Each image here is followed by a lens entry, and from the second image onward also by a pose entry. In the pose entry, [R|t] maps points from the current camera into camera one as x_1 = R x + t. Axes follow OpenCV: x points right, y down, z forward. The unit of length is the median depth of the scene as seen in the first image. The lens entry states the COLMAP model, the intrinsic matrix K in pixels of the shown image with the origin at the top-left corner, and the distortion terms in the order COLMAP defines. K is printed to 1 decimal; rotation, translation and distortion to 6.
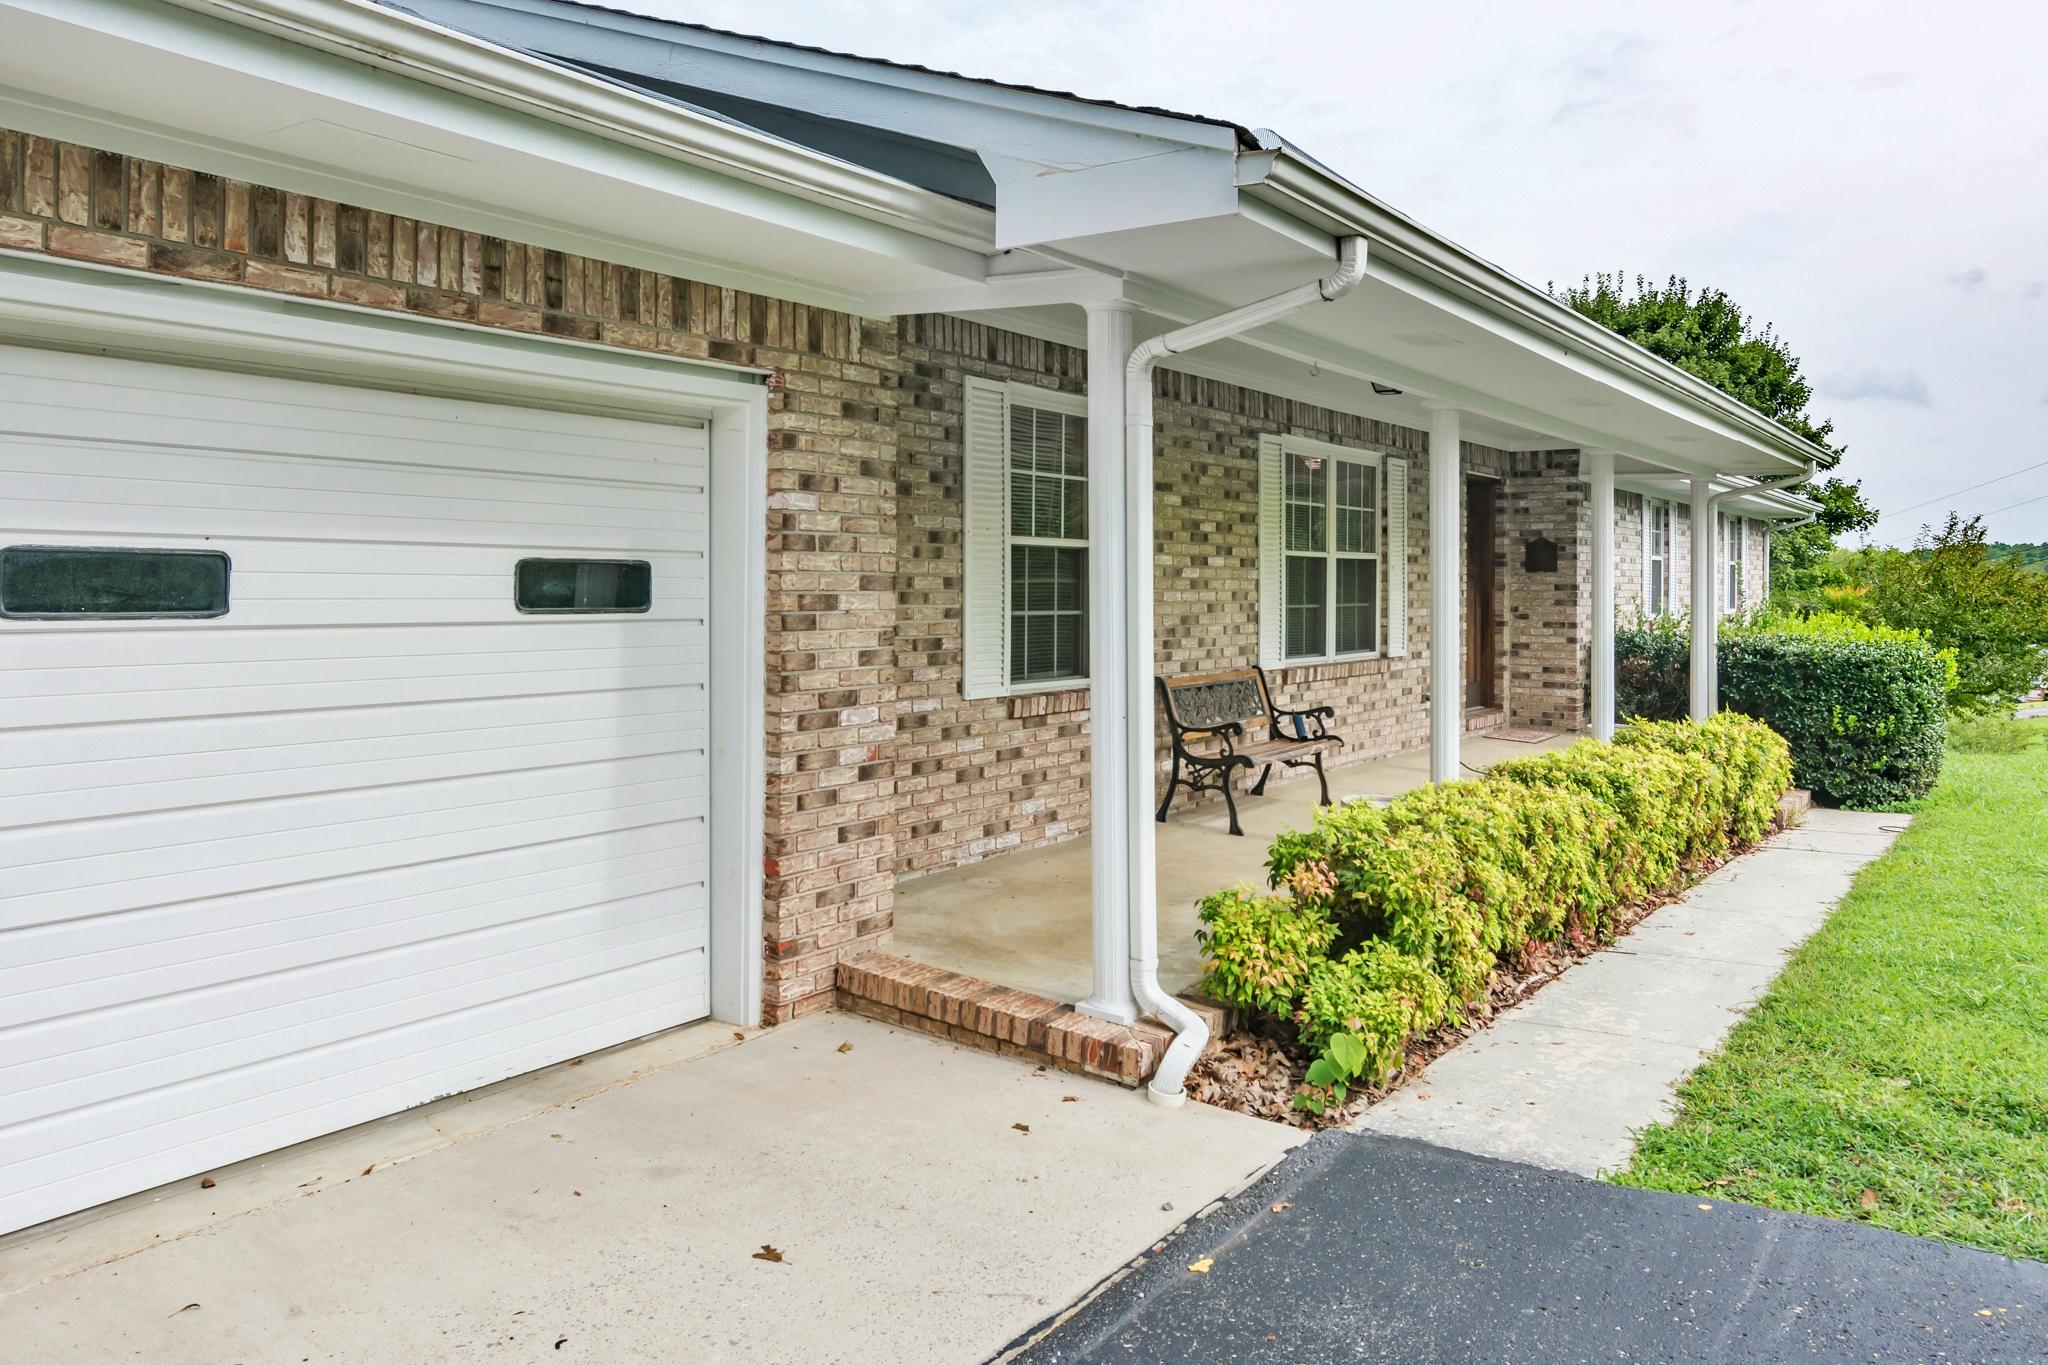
lens RADIAL K [[1473.0, 0, 960.6], [0, 1473.0, 571.7], [0, 0, 1]] dist [-0.007287, 0.001604]
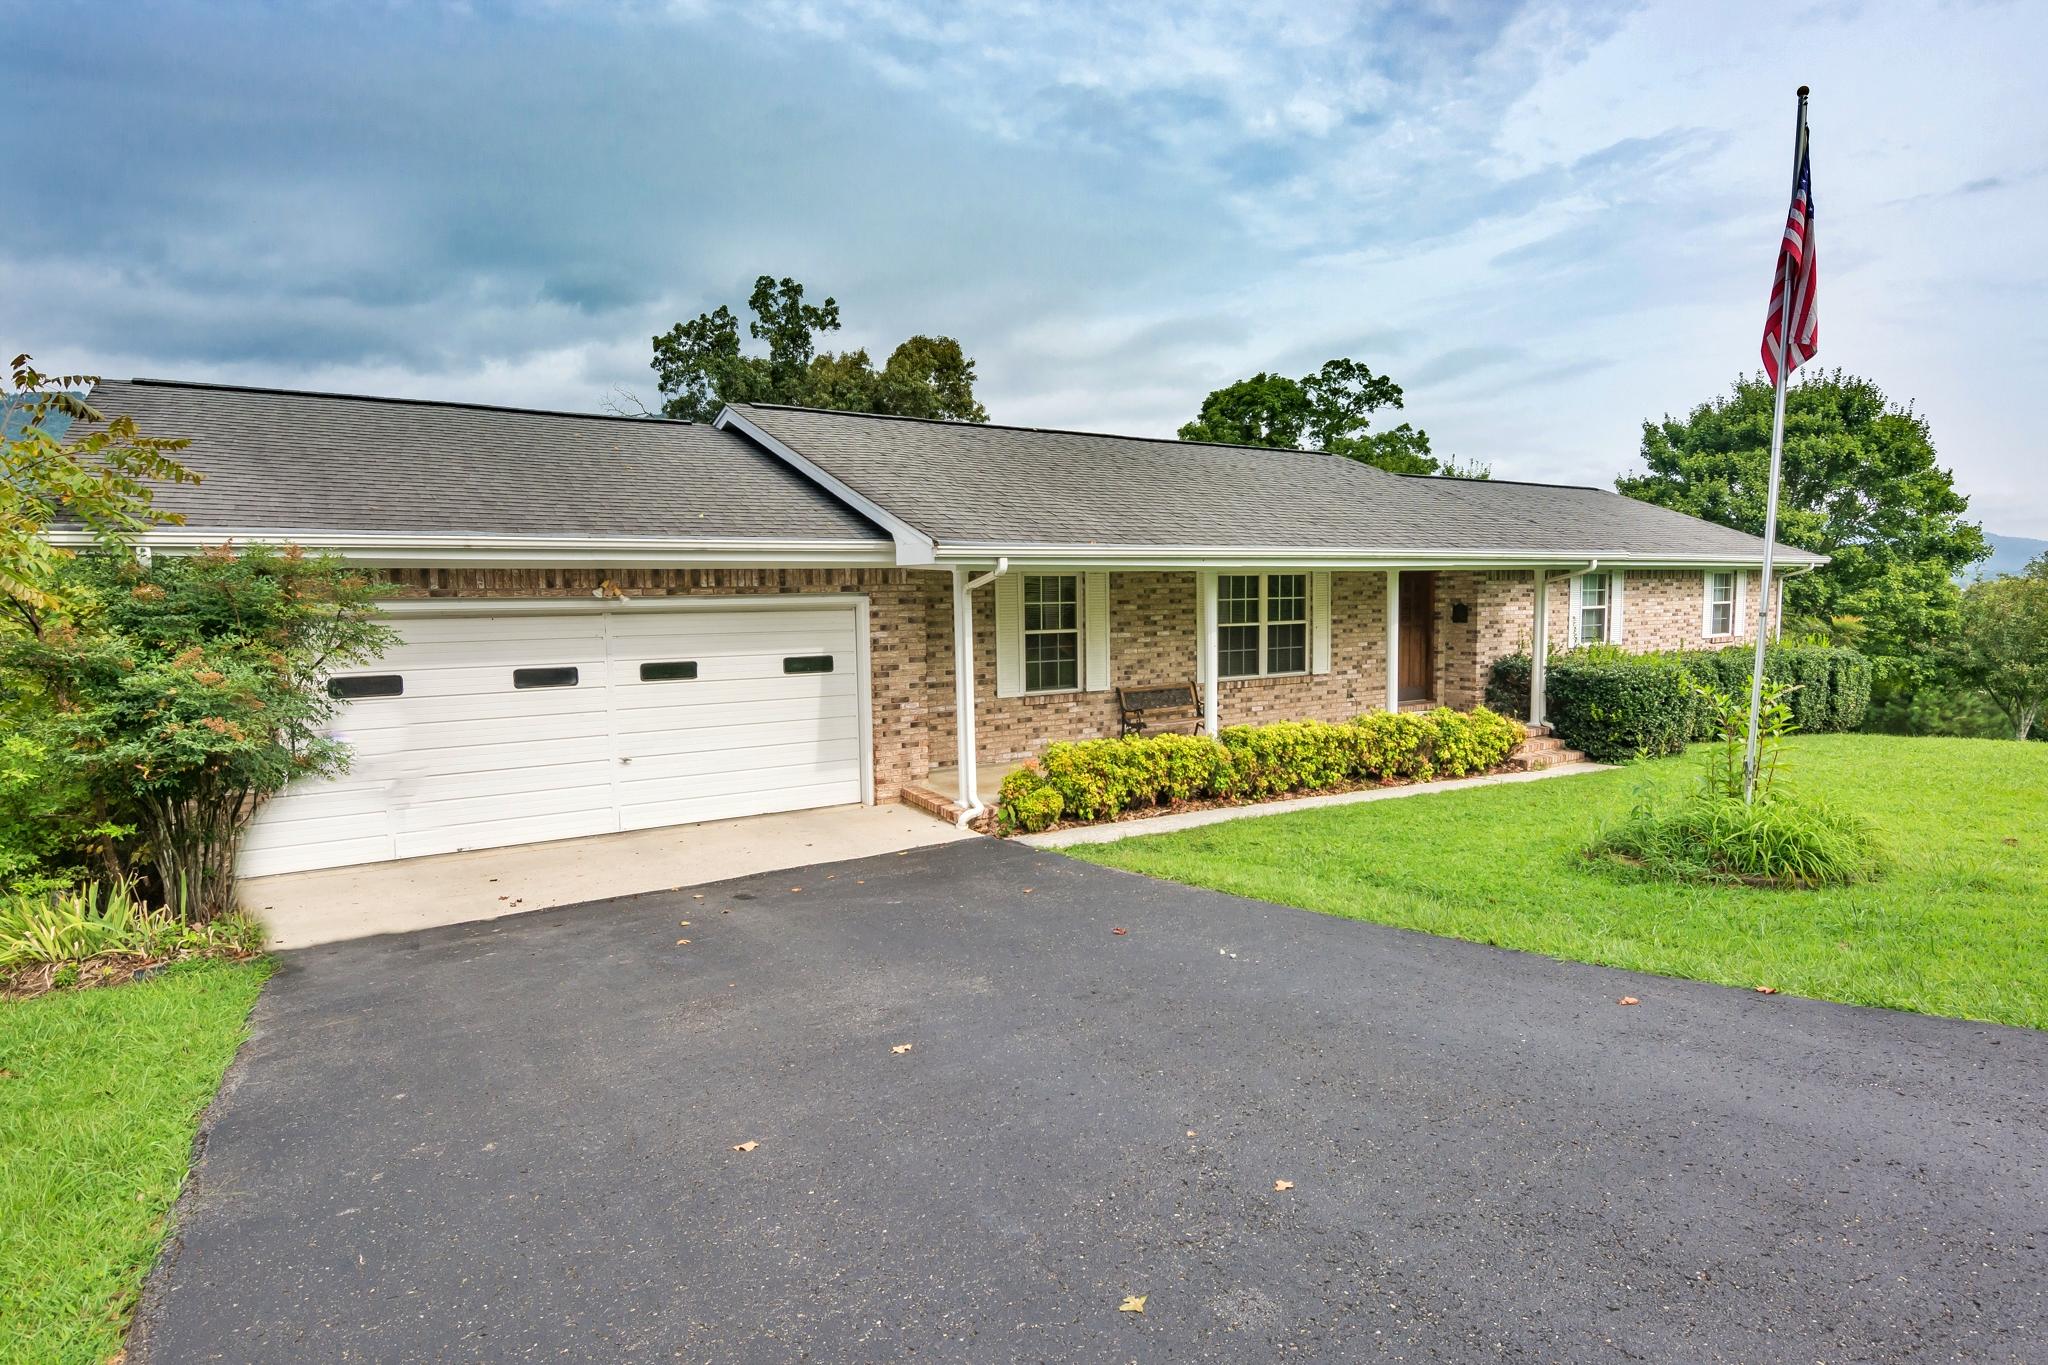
lens RADIAL K [[1108.8, 0, 1026.5], [0, 1108.8, 685.5], [0, 0, 1]] dist [-0.012140, -0.002732]
pose [[0.932127, 0.012429, -0.361917, 0.684675], [0.022567, 0.995475, 0.092308, -0.101295], [0.361427, -0.094211, 0.927629, -0.692218]]
